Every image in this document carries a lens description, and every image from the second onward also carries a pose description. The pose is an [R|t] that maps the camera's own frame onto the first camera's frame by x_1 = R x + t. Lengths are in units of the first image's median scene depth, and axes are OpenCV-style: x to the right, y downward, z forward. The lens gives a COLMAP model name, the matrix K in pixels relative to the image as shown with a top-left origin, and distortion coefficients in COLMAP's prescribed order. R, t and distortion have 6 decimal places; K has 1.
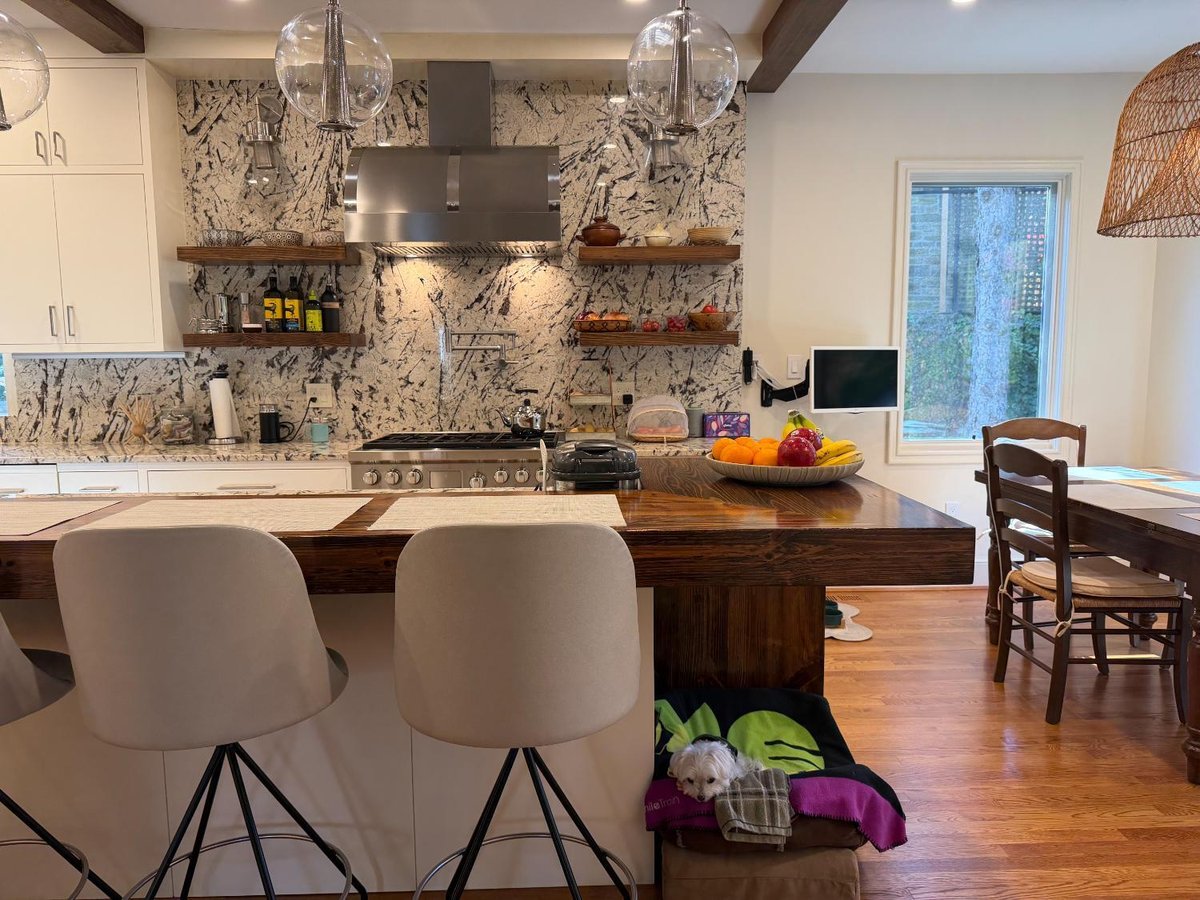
lens RADIAL K [[843.1, 0, 606.7], [0, 843.1, 456.8], [0, 0, 1]] dist [0.083640, -0.118397]
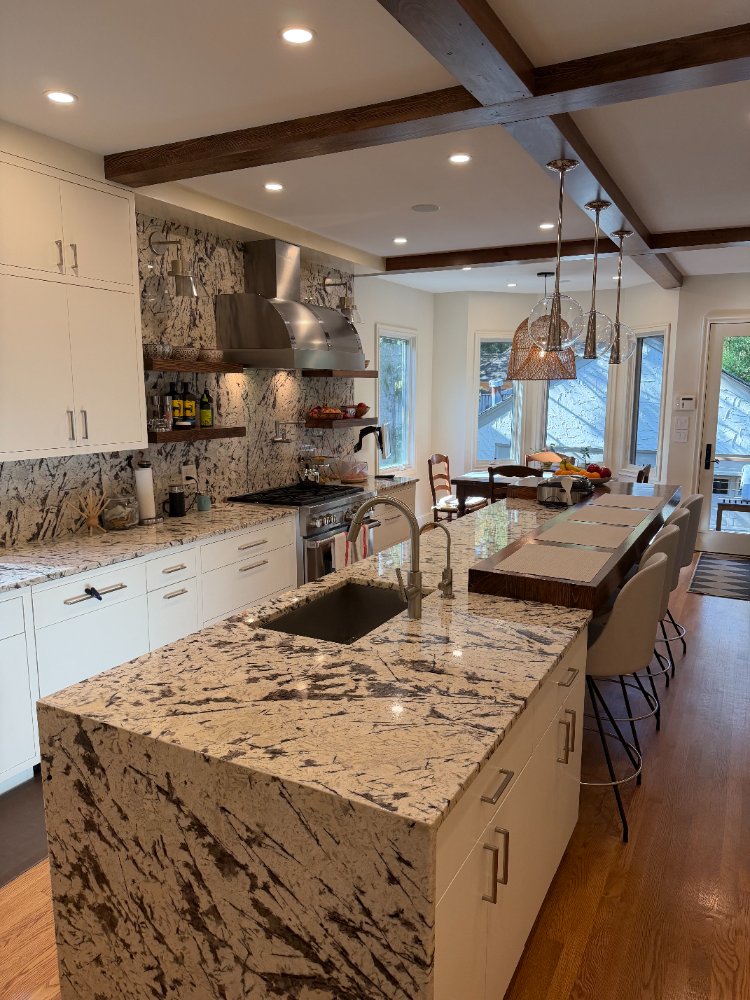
lens RADIAL K [[698.9, 0, 377.1], [0, 698.9, 505.4], [0, 0, 1]] dist [0.052256, -0.059364]
pose [[0.504432, -0.131422, 0.853391, -1.105274], [0.100724, 0.990558, 0.093008, -0.096720], [-0.857556, 0.039040, 0.512907, 0.228913]]
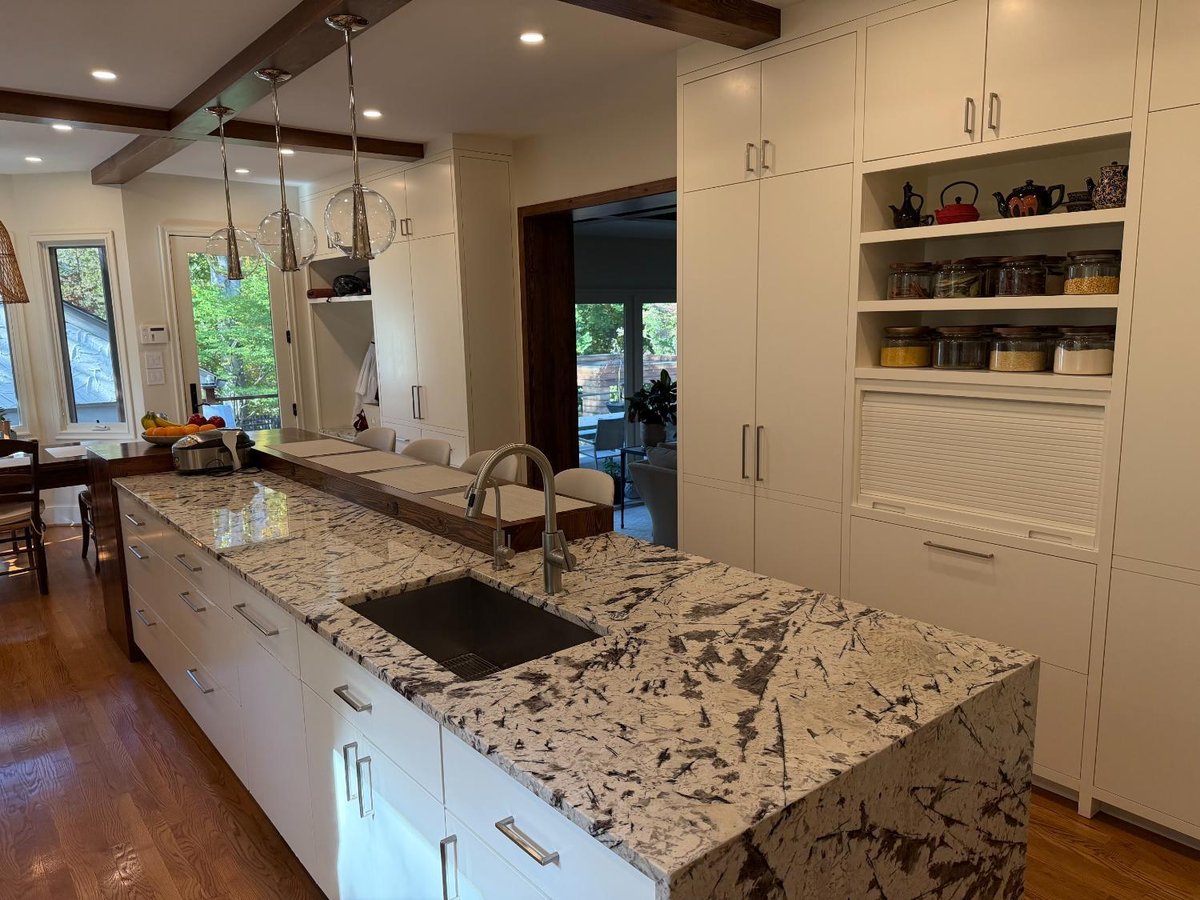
lens RADIAL K [[838.0, 0, 611.3], [0, 838.0, 450.6], [0, 0, 1]] dist [0.050438, -0.056444]
pose [[-0.599010, -0.108341, 0.793379, -1.053195], [0.126905, 0.965438, 0.227651, -0.150822], [-0.790622, 0.237049, -0.564558, 0.725733]]
